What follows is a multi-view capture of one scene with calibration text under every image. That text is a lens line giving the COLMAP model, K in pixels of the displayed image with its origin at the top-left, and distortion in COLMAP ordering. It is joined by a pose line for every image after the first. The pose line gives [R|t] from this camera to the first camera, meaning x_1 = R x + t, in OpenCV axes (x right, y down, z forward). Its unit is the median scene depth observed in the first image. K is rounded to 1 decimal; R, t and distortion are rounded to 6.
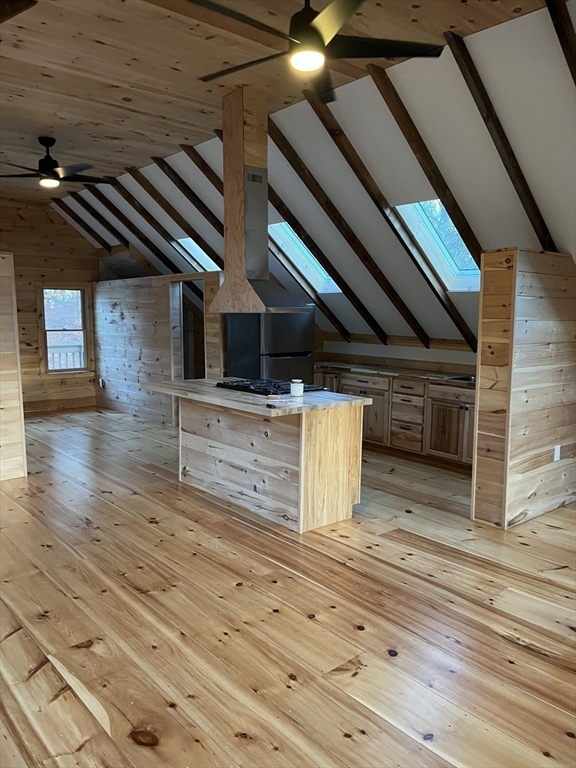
lens RADIAL K [[570.9, 0, 288.0], [0, 570.9, 384.0], [0, 0, 1]] dist [0.000938, -0.002721]
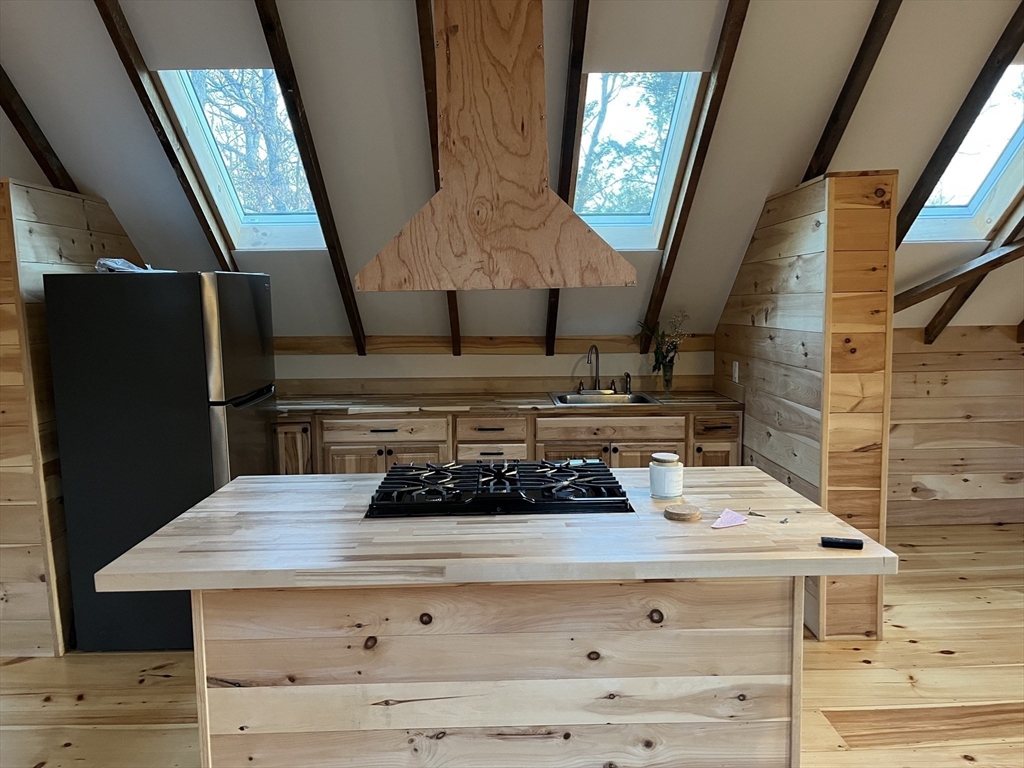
lens RADIAL K [[761.2, 0, 512.0], [0, 761.2, 384.0], [0, 0, 1]] dist [0.000938, -0.002721]
pose [[0.648633, -0.107619, 0.753455, -0.358902], [0.117219, 0.992267, 0.040818, -0.072623], [-0.752021, 0.061843, 0.656232, 0.589974]]
